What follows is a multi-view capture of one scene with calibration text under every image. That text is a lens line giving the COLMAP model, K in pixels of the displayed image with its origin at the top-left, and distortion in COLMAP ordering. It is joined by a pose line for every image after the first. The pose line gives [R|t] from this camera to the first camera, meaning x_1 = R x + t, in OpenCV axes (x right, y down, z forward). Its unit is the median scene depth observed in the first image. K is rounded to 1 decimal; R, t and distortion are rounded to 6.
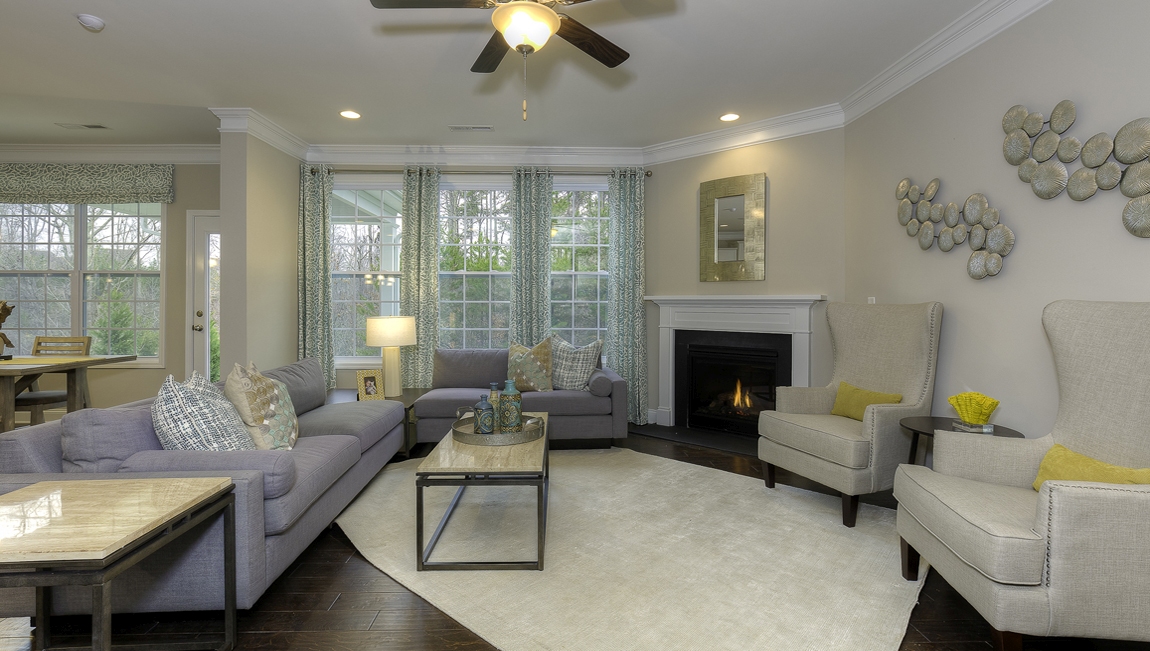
lens RADIAL K [[533.3, 0, 583.3], [0, 533.3, 307.4], [0, 0, 1]] dist [-0.013391, 0.003022]
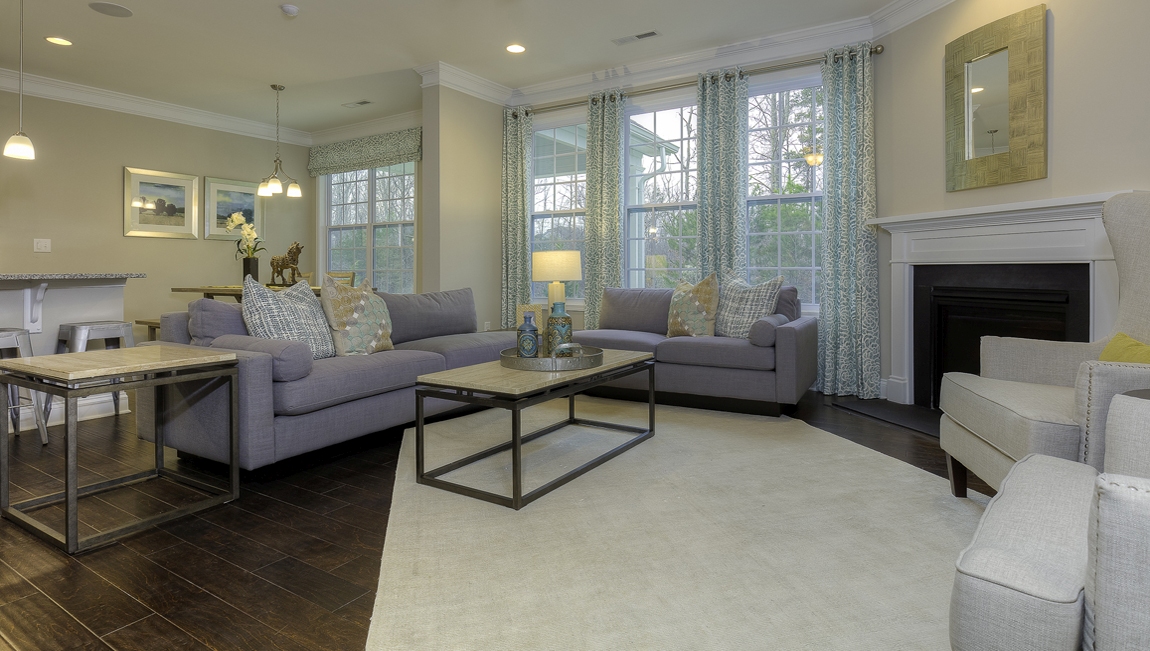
lens RADIAL K [[603.2, 0, 579.8], [0, 603.2, 269.0], [0, 0, 1]] dist [-0.012359, 0.001836]
pose [[0.828668, -0.006304, -0.559706, 0.270877], [0.002984, 0.999972, -0.006845, 0.054849], [0.559733, 0.004002, 0.828663, 0.121786]]
